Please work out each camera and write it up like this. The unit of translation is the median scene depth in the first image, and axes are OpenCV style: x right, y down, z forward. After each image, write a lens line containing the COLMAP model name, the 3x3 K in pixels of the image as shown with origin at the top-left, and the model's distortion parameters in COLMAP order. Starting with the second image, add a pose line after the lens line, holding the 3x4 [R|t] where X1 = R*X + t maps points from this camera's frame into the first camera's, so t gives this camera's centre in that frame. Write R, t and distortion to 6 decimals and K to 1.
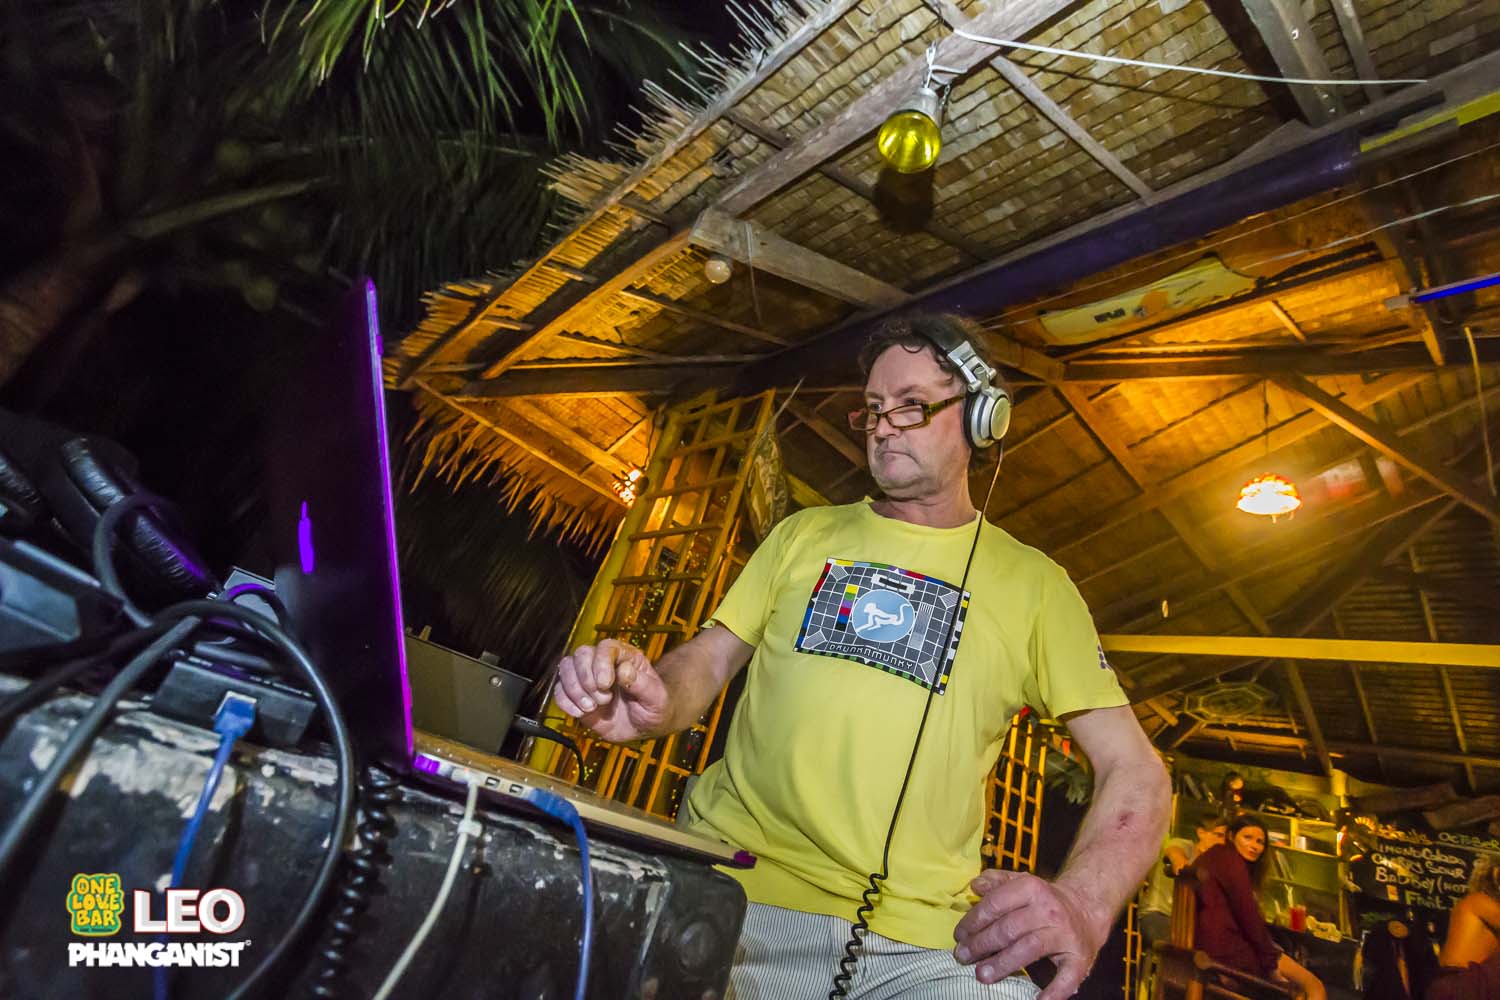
lens RADIAL K [[701.6, 0, 750.0], [0, 701.6, 500.0], [0, 0, 1]] dist [0.000133, -0.000069]
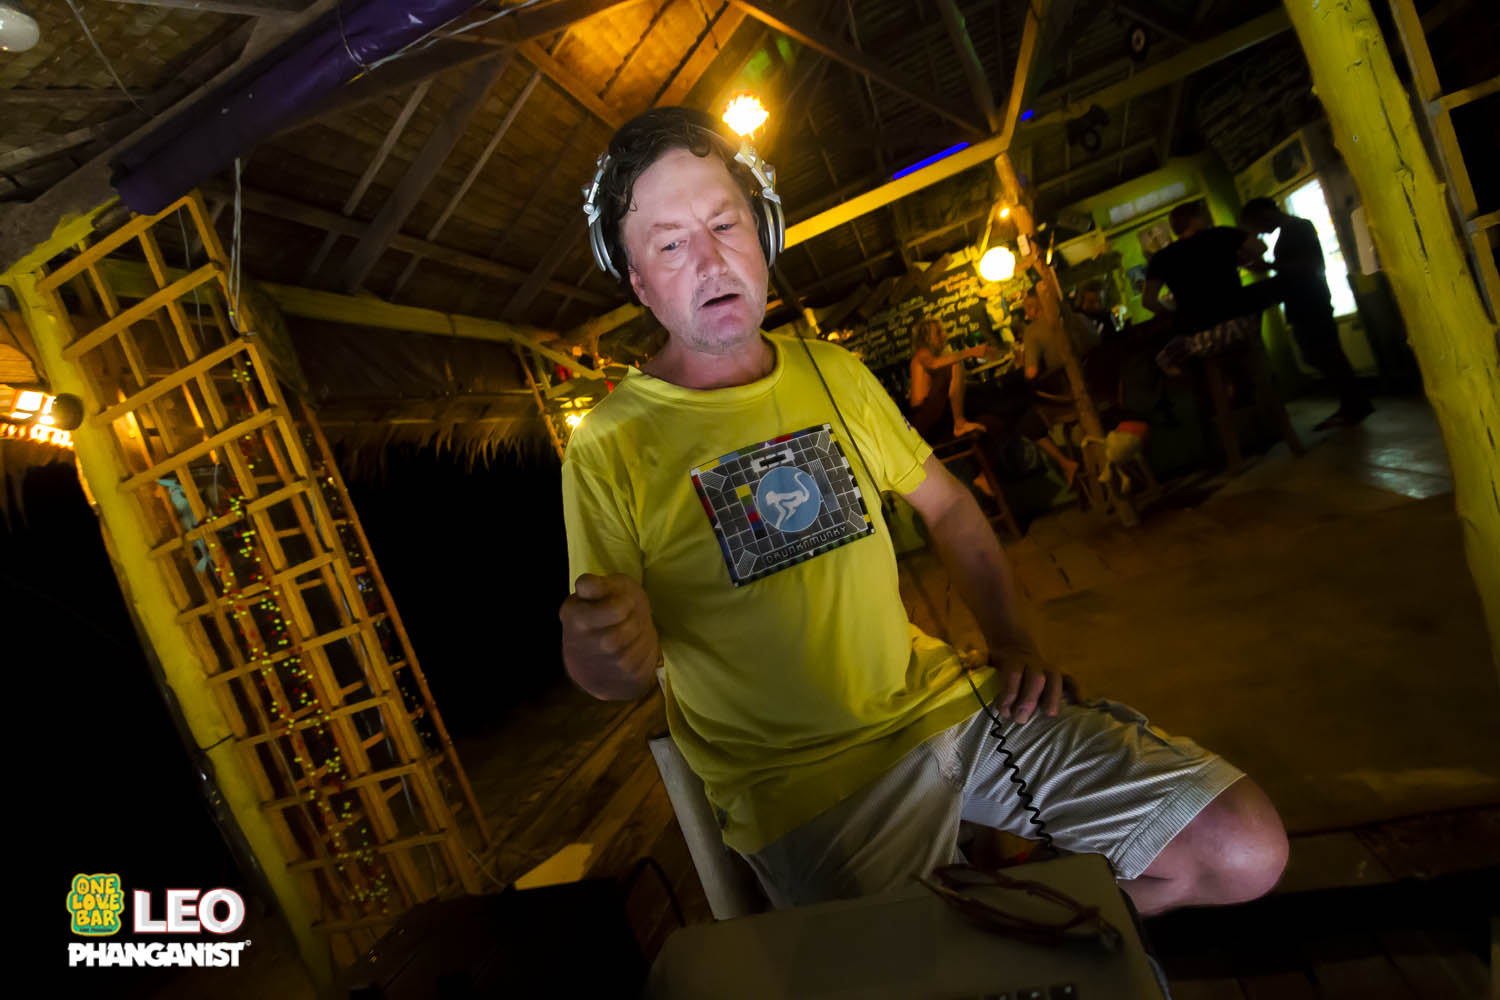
lens RADIAL K [[695.8, 0, 745.1], [0, 695.8, 518.8], [0, 0, 1]] dist [-0.032203, 0.000072]
pose [[0.656083, -0.602241, 0.454819, -0.072790], [0.311420, 0.764998, 0.563733, -0.090858], [-0.687439, -0.228216, 0.689453, 0.105430]]
